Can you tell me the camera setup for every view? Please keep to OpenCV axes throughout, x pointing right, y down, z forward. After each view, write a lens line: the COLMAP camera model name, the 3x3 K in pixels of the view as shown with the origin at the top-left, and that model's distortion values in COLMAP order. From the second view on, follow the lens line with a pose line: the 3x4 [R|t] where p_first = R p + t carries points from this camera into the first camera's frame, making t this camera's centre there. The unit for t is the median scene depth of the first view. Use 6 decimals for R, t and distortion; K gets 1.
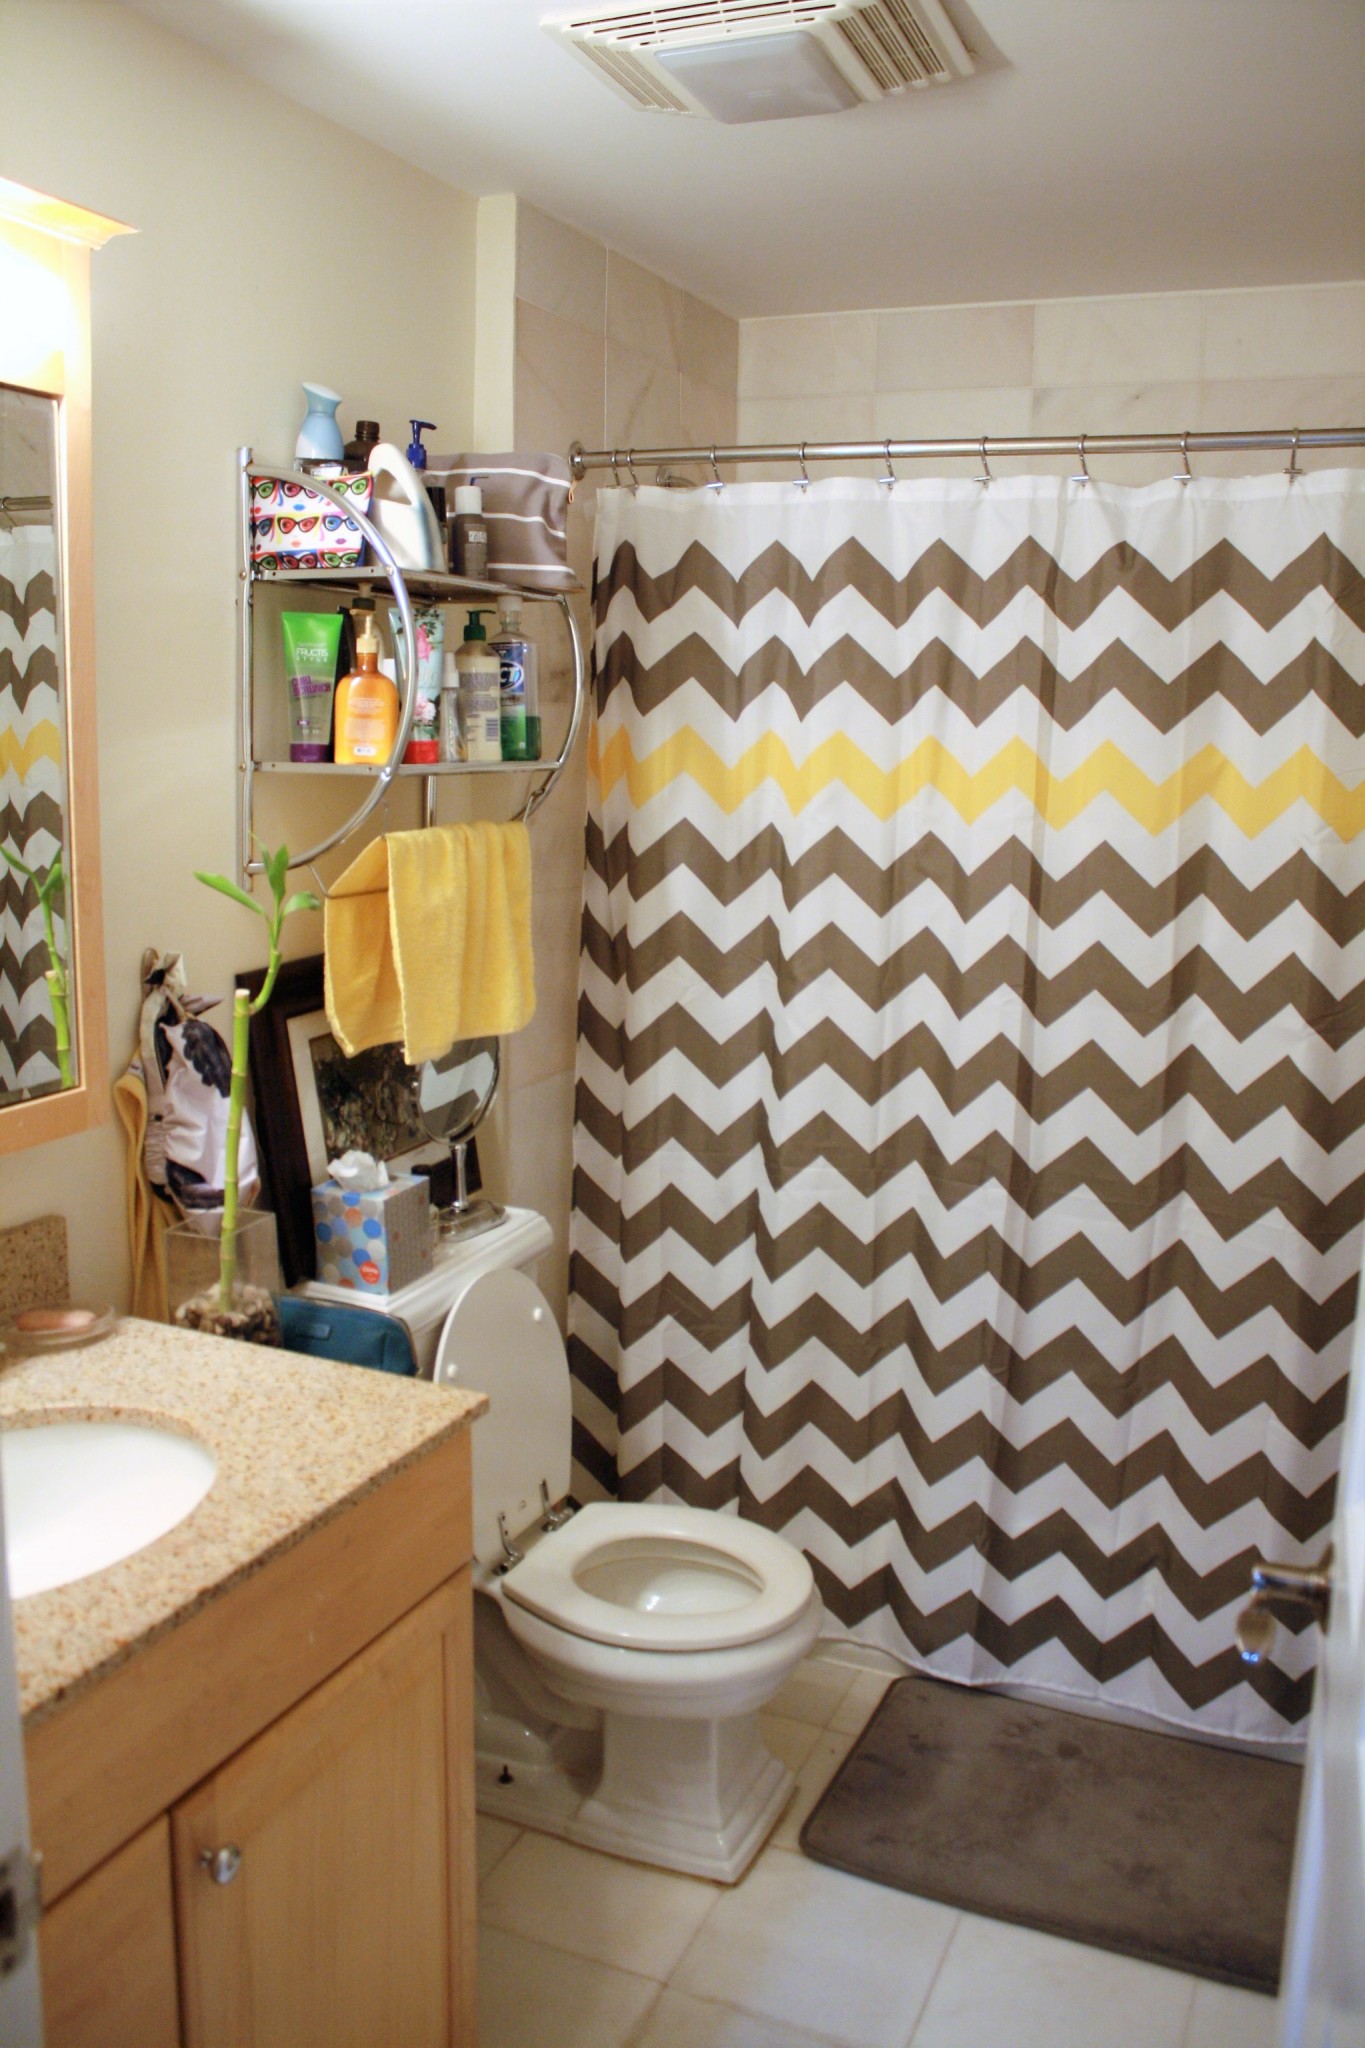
lens RADIAL K [[1711.1, 0, 681.2], [0, 1711.1, 1023.9], [0, 0, 1]] dist [-0.146516, 0.117186]
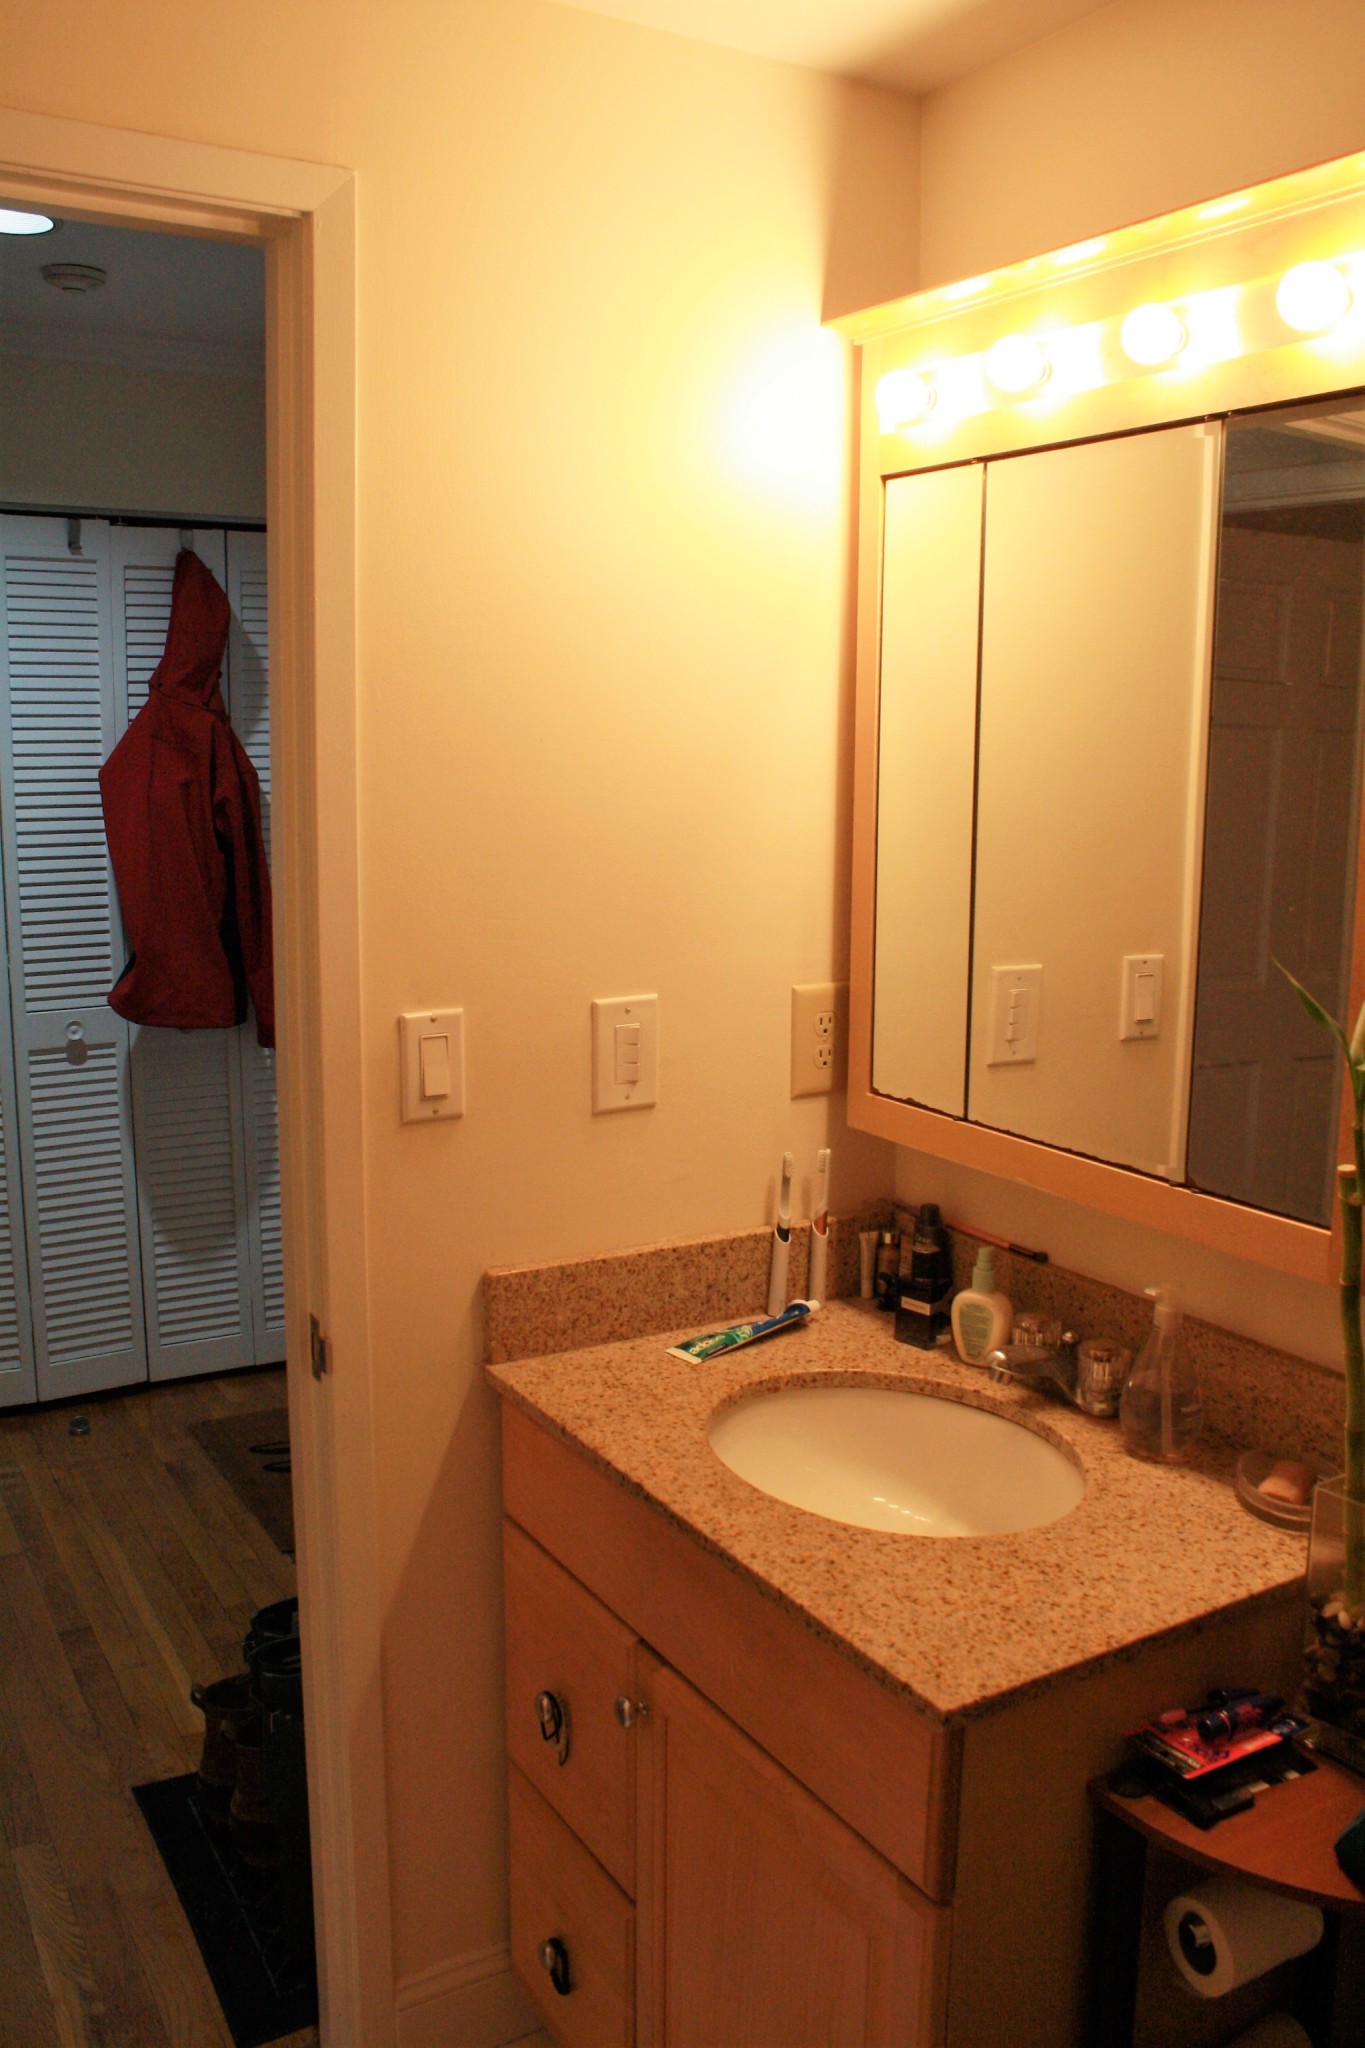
lens RADIAL K [[1711.1, 0, 682.6], [0, 1711.1, 1024.0], [0, 0, 1]] dist [-0.146516, 0.117186]
pose [[-0.588804, 0.107368, -0.801113, 0.588644], [-0.155252, 0.957660, 0.242456, -0.257749], [0.793226, 0.267133, -0.547204, 1.483446]]
